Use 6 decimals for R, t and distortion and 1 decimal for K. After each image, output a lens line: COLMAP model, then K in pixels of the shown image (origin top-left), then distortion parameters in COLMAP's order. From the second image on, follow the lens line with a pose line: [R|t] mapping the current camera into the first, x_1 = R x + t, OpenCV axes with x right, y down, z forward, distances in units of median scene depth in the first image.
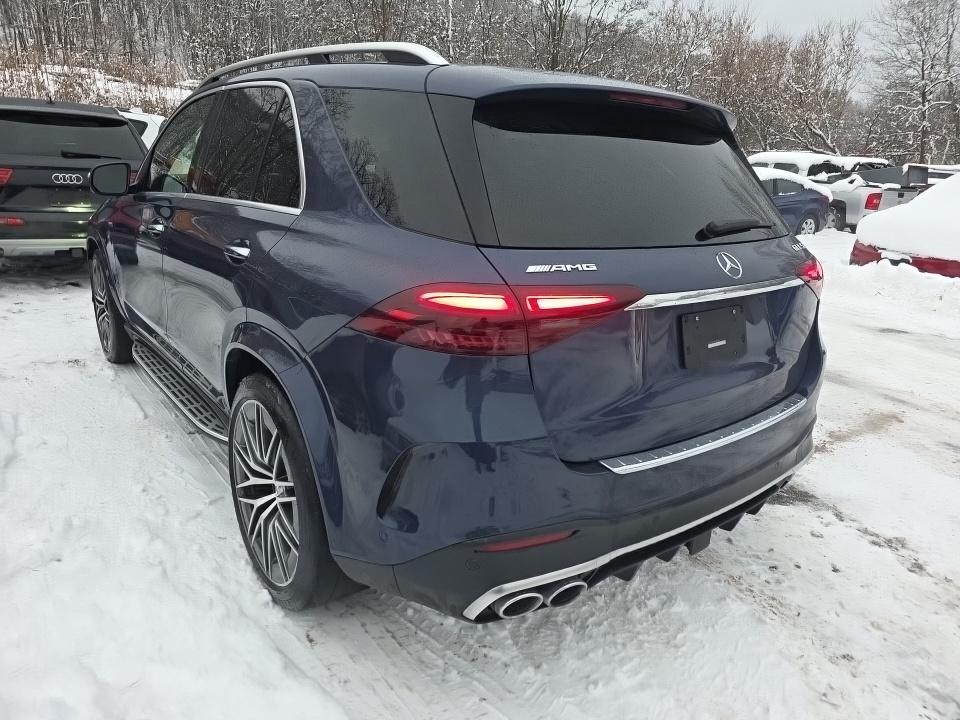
lens RADIAL K [[630.7, 0, 480.5], [0, 630.7, 380.4], [0, 0, 1]] dist [0.050502, -0.047658]
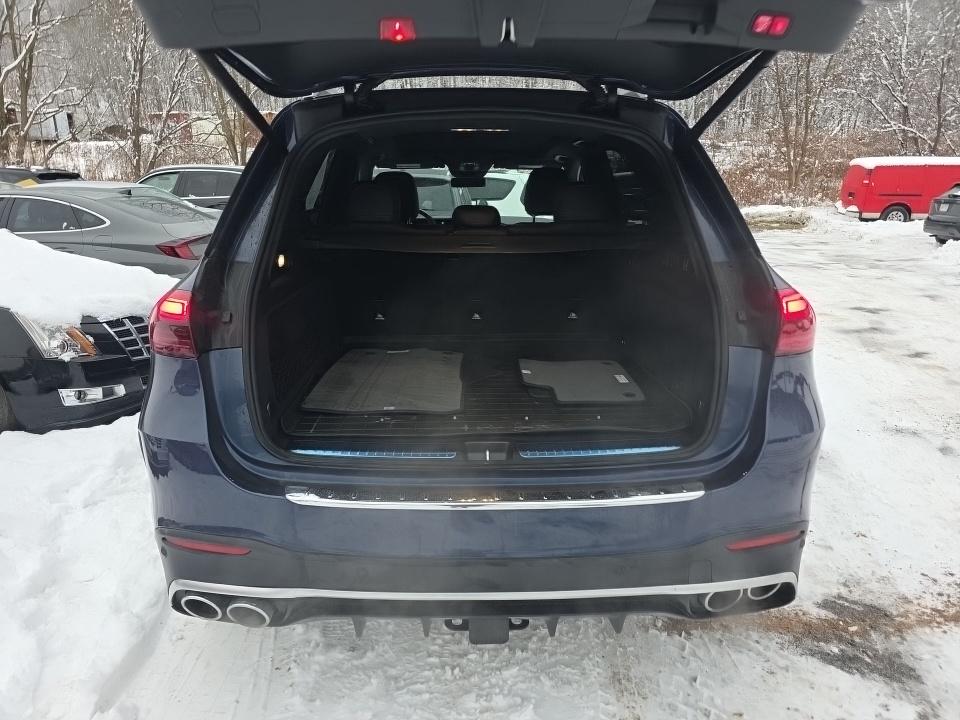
lens RADIAL K [[630.7, 0, 480.5], [0, 630.7, 380.4], [0, 0, 1]] dist [0.050502, -0.047658]
pose [[0.804285, 0.122510, -0.581478, 0.848619], [-0.161018, 0.986840, -0.014801, -0.052406], [0.572013, 0.105533, 0.813427, 0.339791]]
